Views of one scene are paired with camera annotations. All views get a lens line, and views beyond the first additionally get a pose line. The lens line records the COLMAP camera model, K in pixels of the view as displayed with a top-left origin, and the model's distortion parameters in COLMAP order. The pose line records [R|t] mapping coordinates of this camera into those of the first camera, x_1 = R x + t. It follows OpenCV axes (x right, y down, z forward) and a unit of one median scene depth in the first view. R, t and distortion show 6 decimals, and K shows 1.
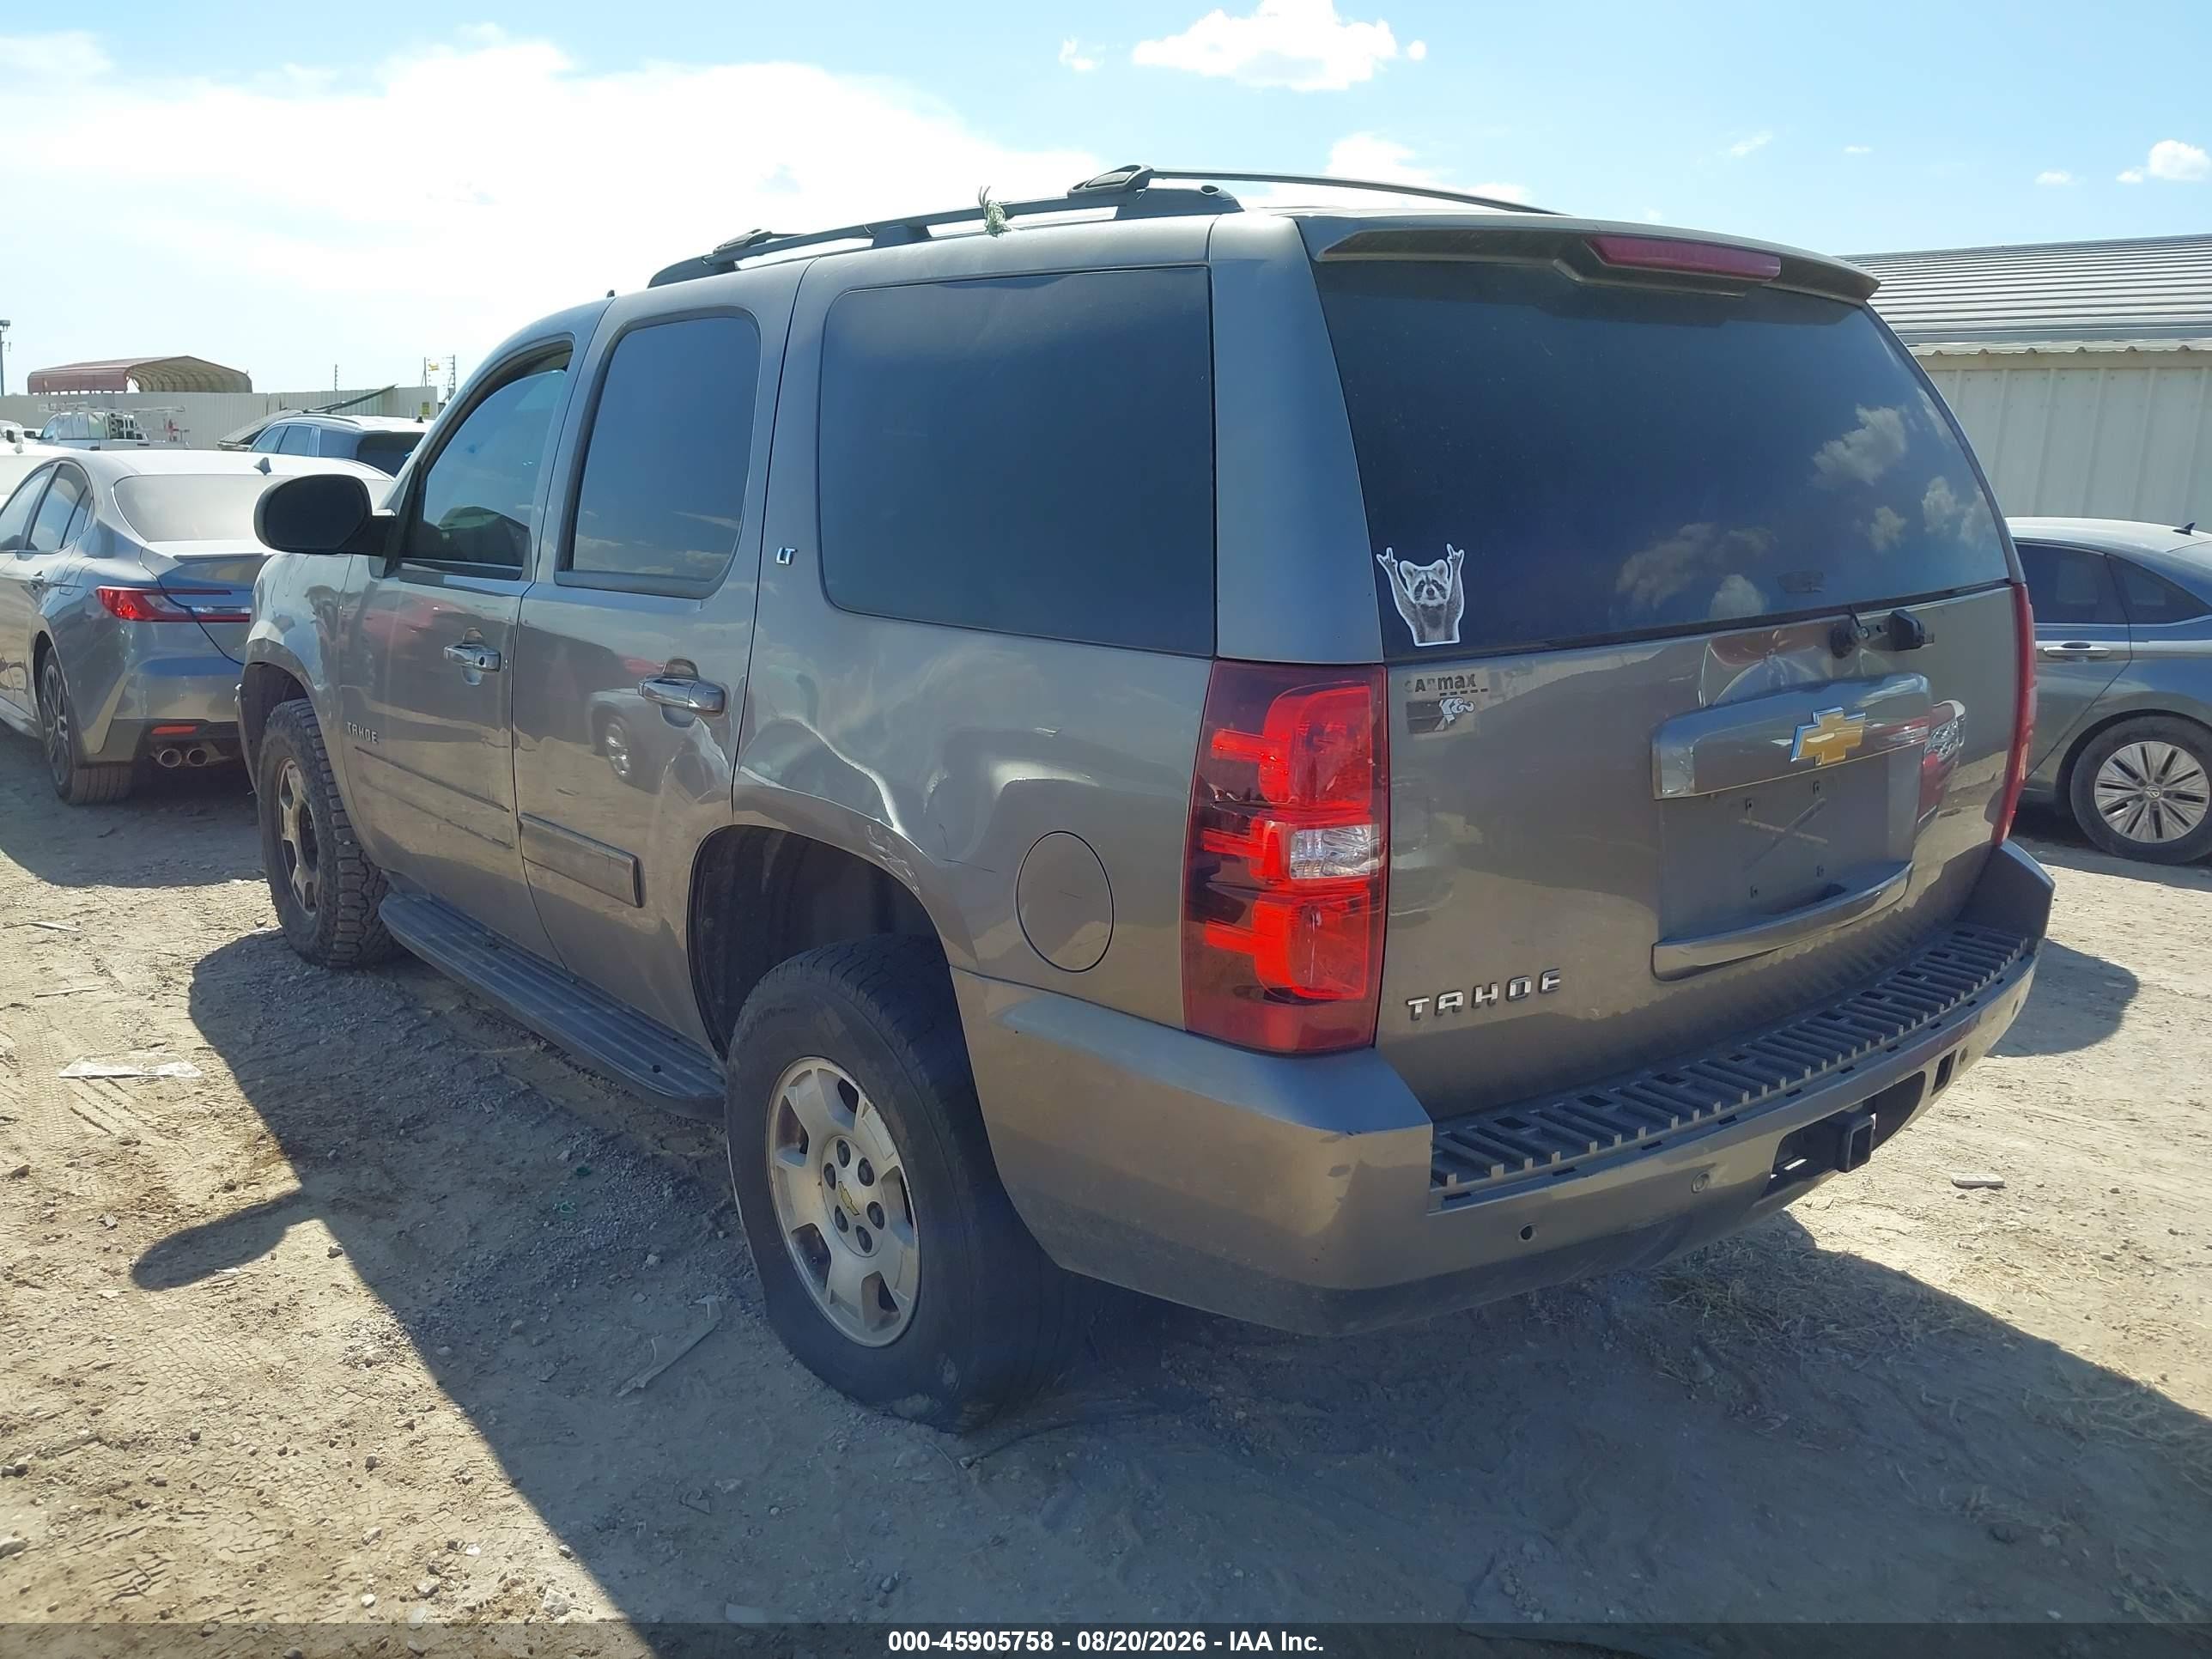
lens RADIAL K [[1864.1, 0, 1106.0], [0, 1864.1, 829.5], [0, 0, 1]] dist [0.005982, -0.002775]
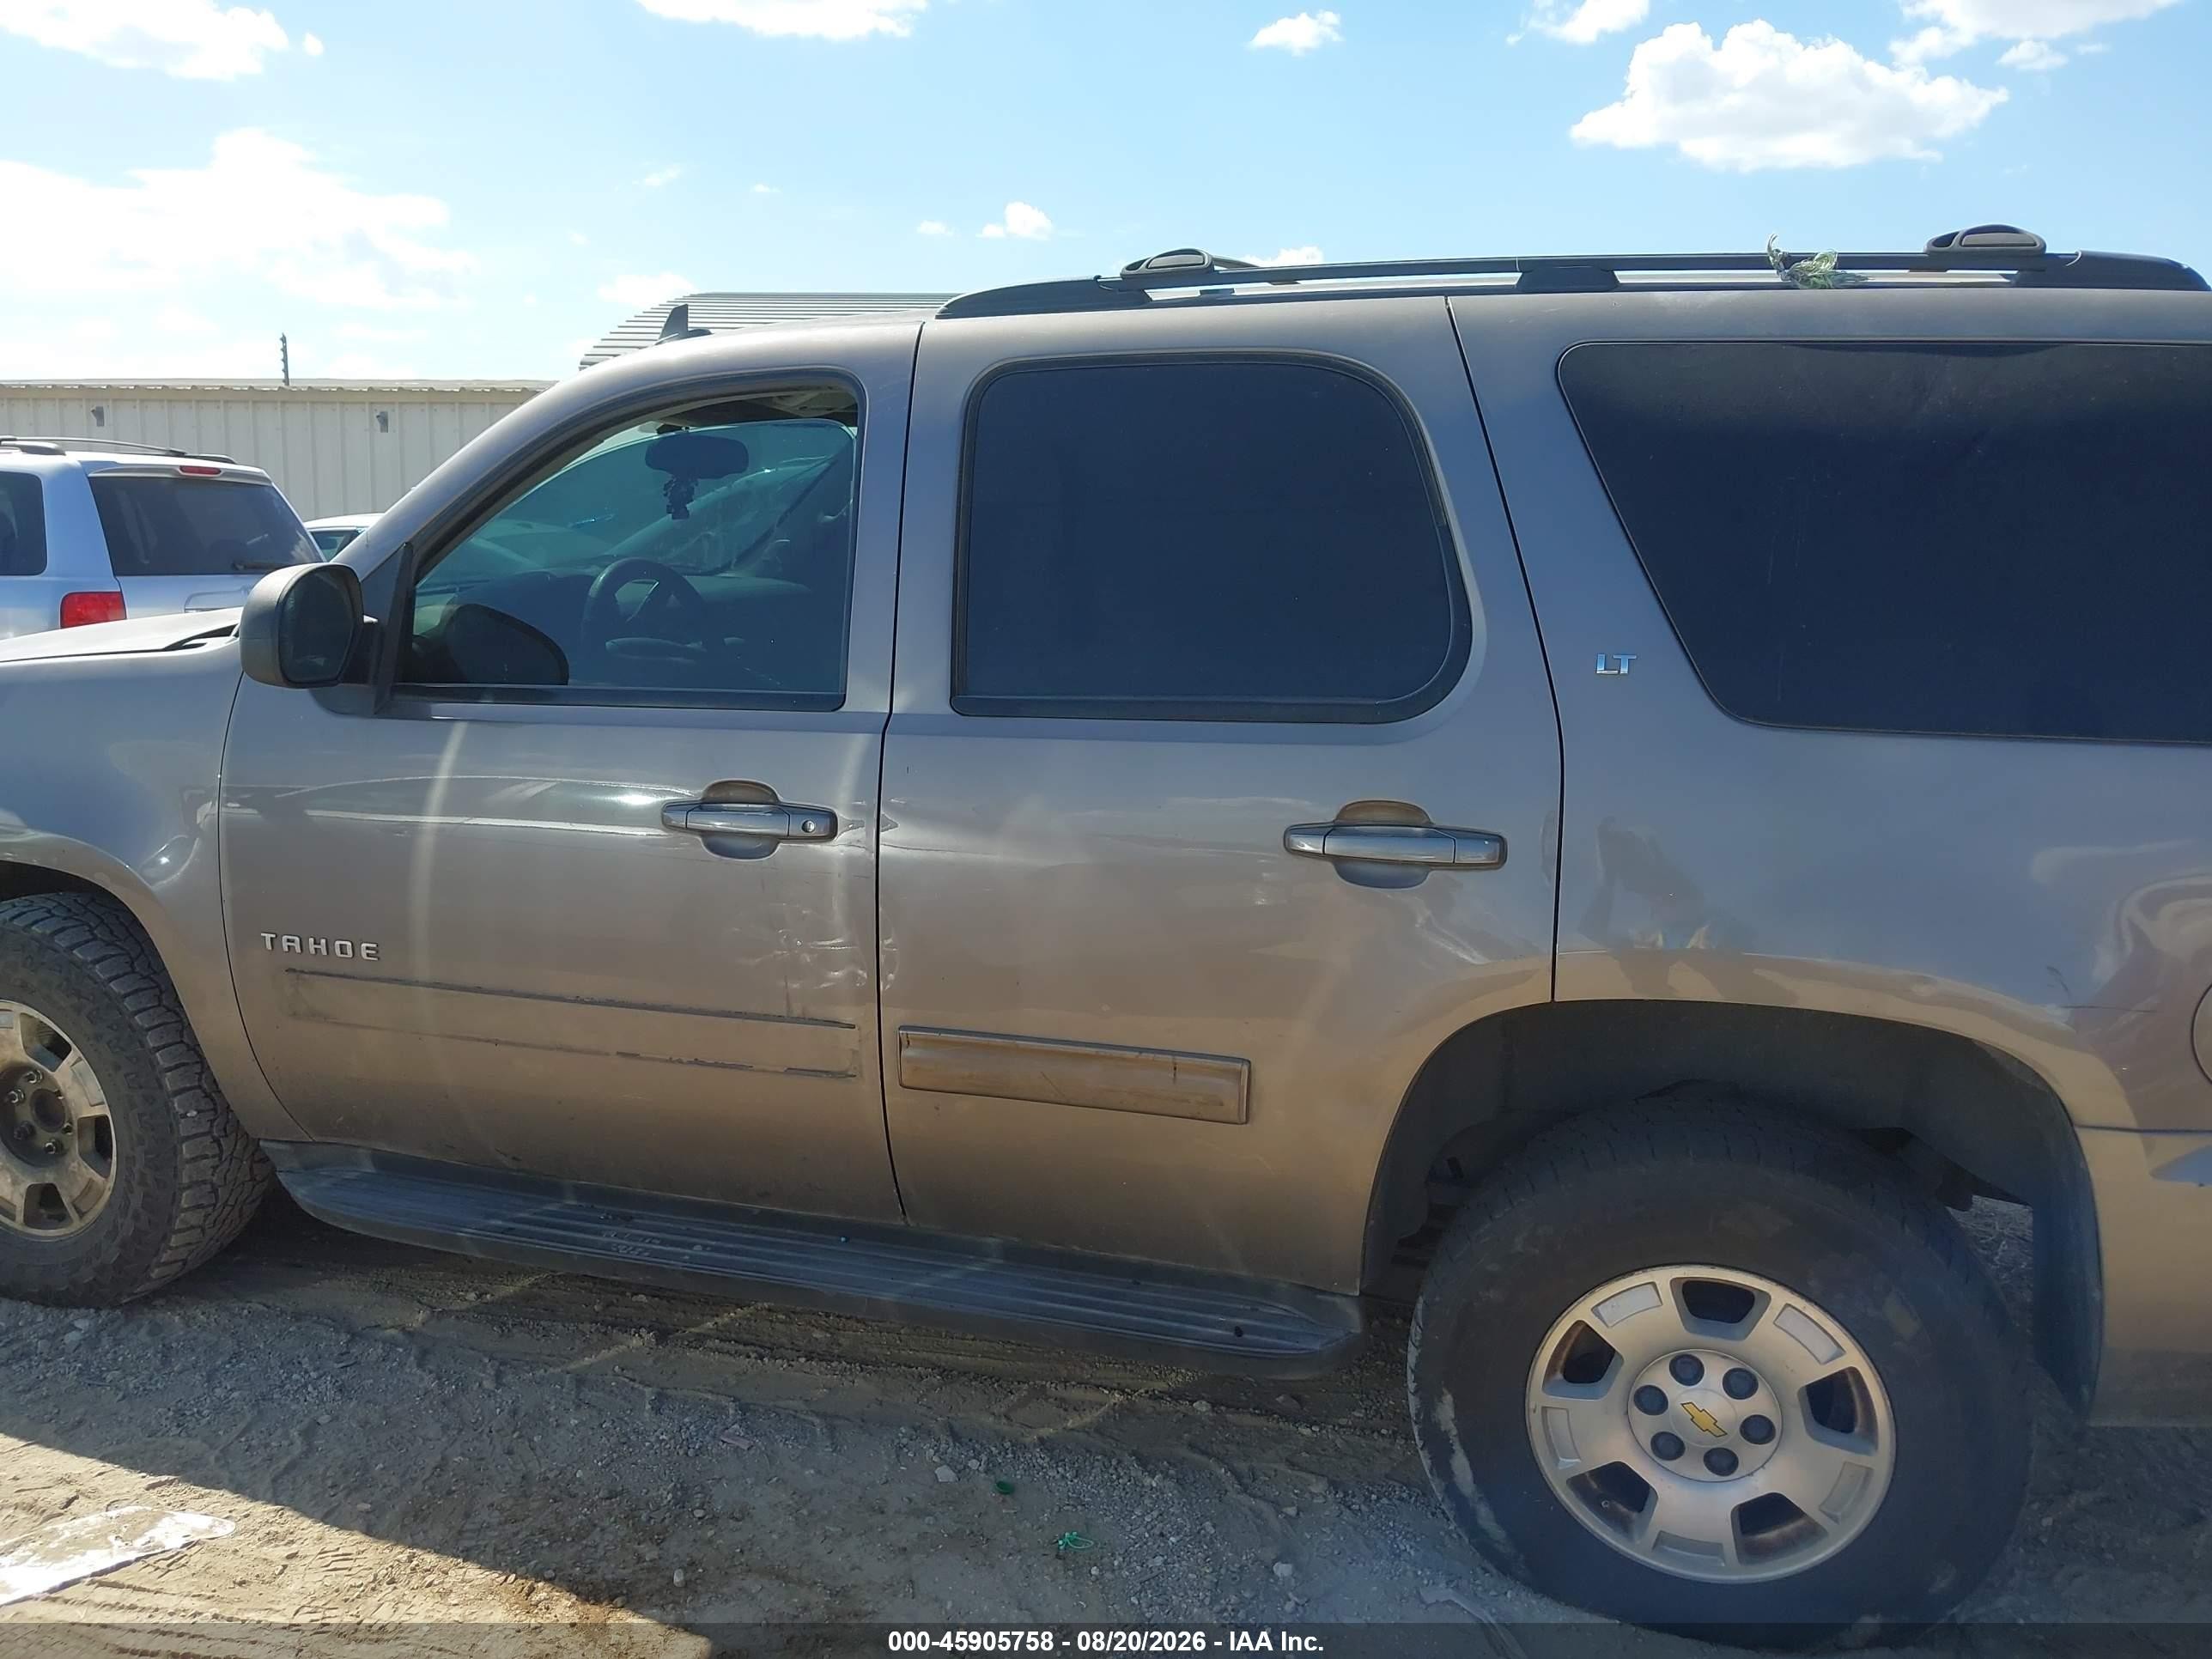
lens RADIAL K [[1815.8, 0, 1106.0], [0, 1815.8, 829.5], [0, 0, 1]] dist [0.003292, 0.000465]
pose [[0.829326, -0.113708, 0.547073, -0.606250], [0.115369, 0.992824, 0.031463, -0.096862], [-0.546725, 0.037022, 0.836493, 0.348119]]
